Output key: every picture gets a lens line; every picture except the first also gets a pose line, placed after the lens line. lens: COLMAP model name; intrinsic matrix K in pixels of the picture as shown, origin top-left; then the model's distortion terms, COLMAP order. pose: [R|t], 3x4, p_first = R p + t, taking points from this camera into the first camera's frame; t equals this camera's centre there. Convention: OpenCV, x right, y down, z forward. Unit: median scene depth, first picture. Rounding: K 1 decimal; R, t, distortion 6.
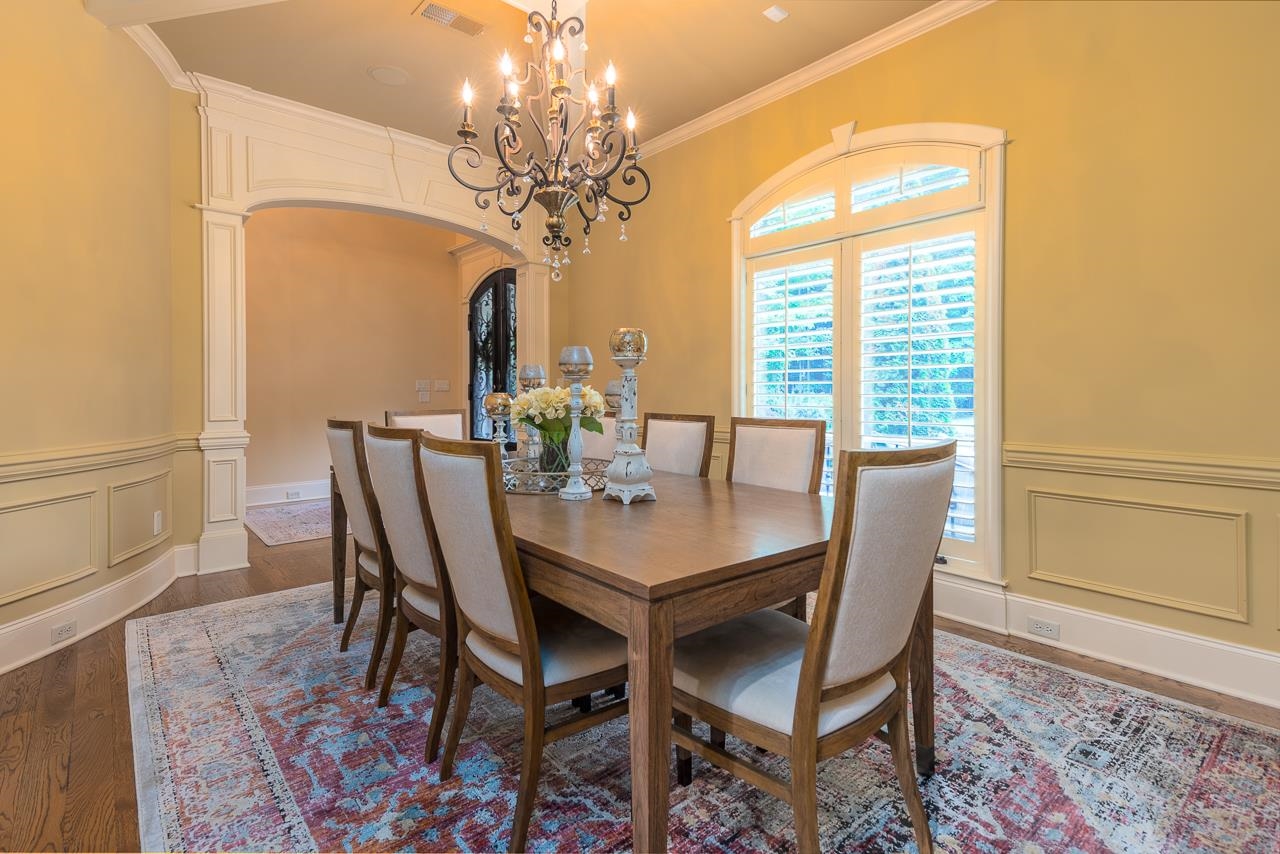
lens RADIAL K [[615.9, 0, 628.0], [0, 615.9, 392.1], [0, 0, 1]] dist [0.043149, -0.019780]
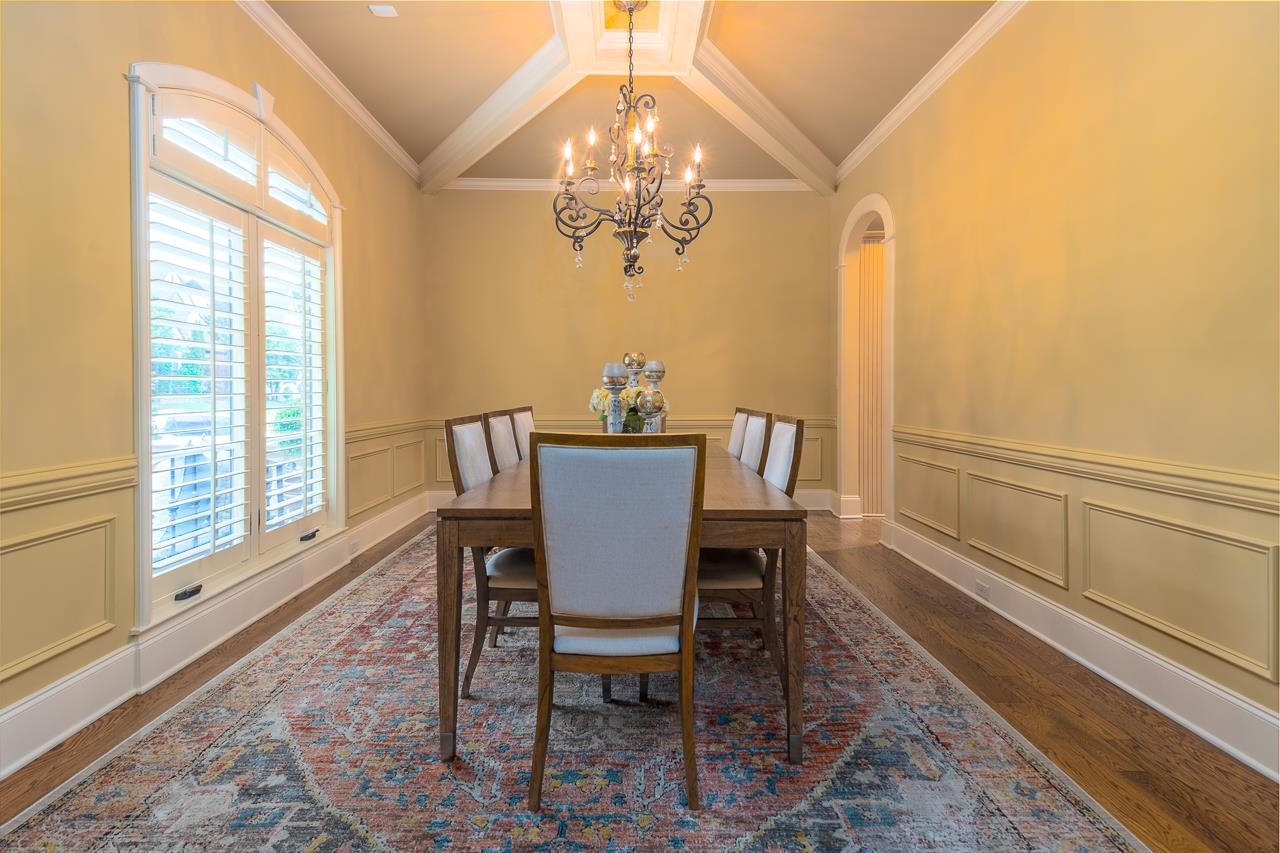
lens RADIAL K [[615.9, 0, 628.0], [0, 615.9, 391.6], [0, 0, 1]] dist [0.043149, -0.019780]
pose [[-0.774653, -0.007809, 0.632339, -0.748330], [-0.005121, 0.999968, 0.006076, -0.009170], [-0.632366, 0.001469, -0.774668, 1.640070]]
